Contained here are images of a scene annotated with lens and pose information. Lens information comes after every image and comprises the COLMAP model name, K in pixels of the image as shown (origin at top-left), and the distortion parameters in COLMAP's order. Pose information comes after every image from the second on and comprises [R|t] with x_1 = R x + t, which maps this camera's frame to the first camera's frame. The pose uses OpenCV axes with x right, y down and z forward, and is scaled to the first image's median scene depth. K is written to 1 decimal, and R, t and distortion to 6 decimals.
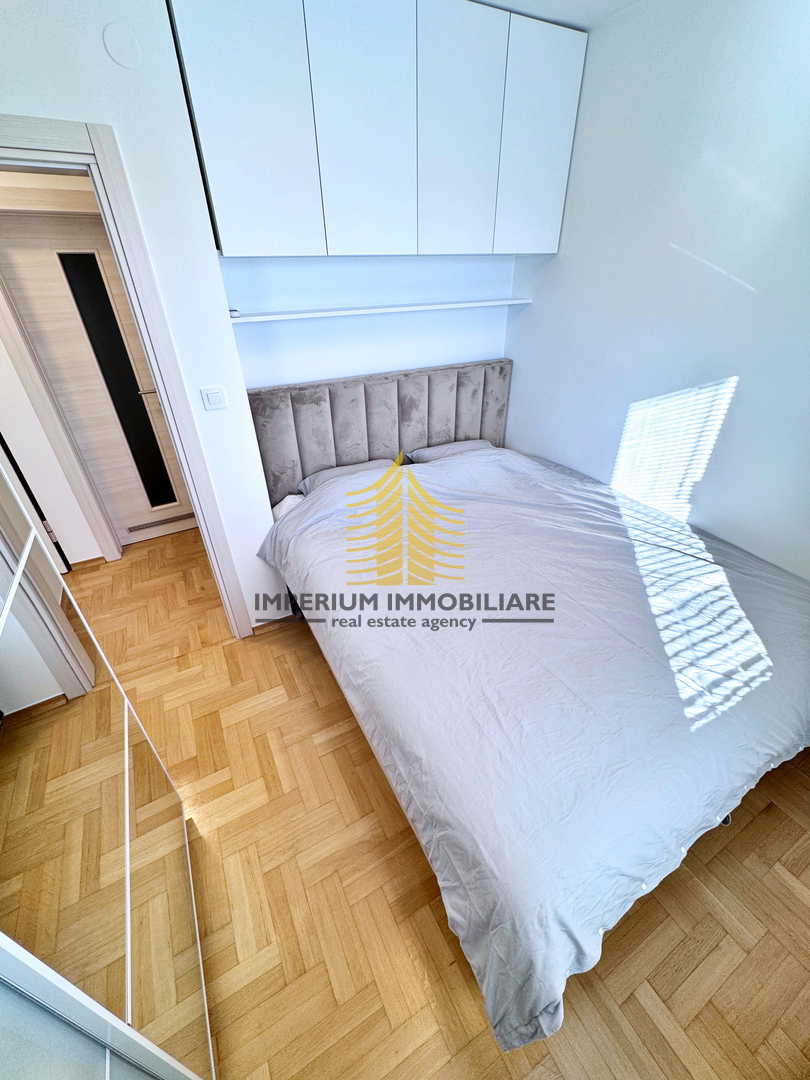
lens RADIAL K [[431.5, 0, 410.6], [0, 431.5, 538.6], [0, 0, 1]] dist [-0.000416, 0.000273]
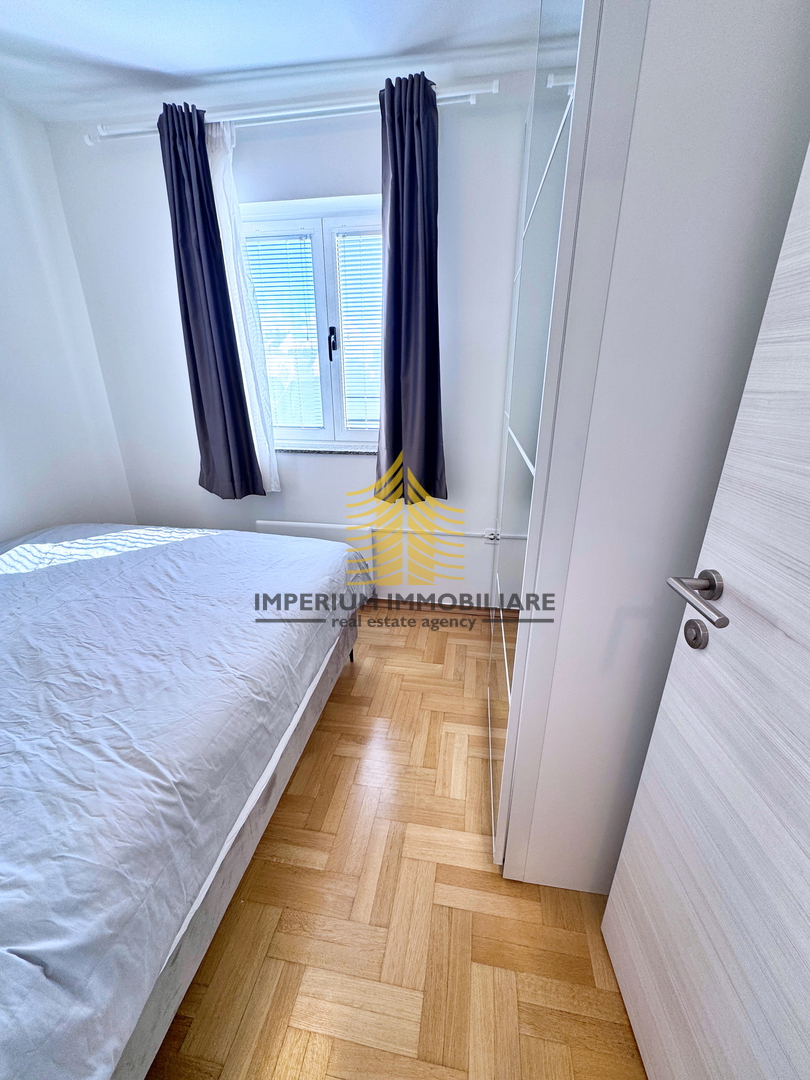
lens RADIAL K [[431.5, 0, 406.8], [0, 431.5, 543.2], [0, 0, 1]] dist [-0.000416, 0.000273]
pose [[-0.782708, -0.209432, 0.586094, -0.766725], [0.327970, 0.661543, 0.674386, -0.385481], [-0.528965, 0.720068, -0.449108, 1.045060]]
